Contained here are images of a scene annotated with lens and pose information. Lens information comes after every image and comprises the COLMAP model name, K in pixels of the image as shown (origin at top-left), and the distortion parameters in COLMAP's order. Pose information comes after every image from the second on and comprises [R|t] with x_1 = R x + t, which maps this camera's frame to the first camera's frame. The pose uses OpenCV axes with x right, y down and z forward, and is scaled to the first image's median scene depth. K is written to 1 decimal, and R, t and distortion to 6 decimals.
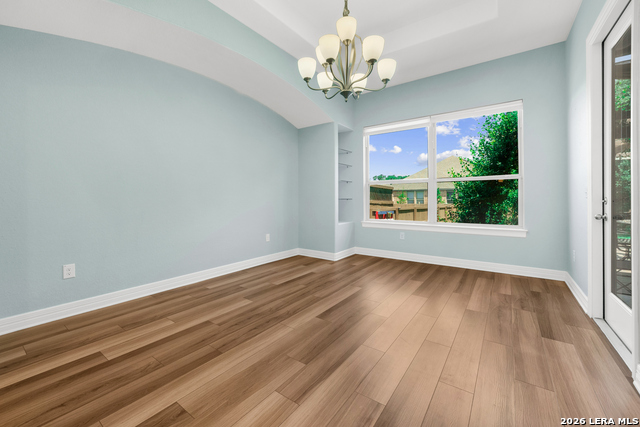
lens RADIAL K [[261.8, 0, 313.2], [0, 261.8, 199.0], [0, 0, 1]] dist [-0.003487, 0.000461]
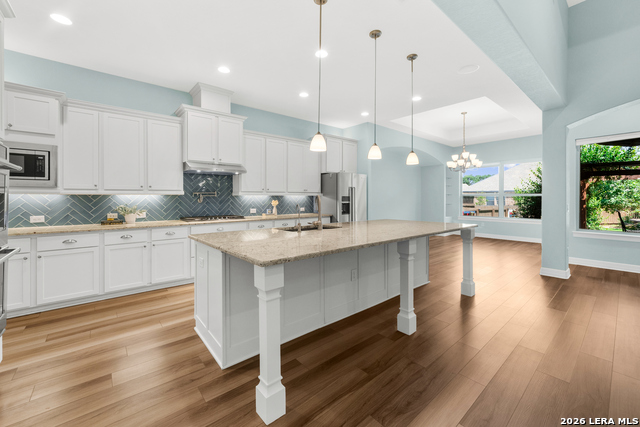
lens RADIAL K [[261.8, 0, 316.9], [0, 261.8, 199.0], [0, 0, 1]] dist [-0.003487, 0.000461]
pose [[0.973496, 0.003185, -0.228681, -0.263729], [-0.002683, 0.999993, 0.002504, -0.026269], [0.228687, -0.001824, 0.973498, -0.733216]]
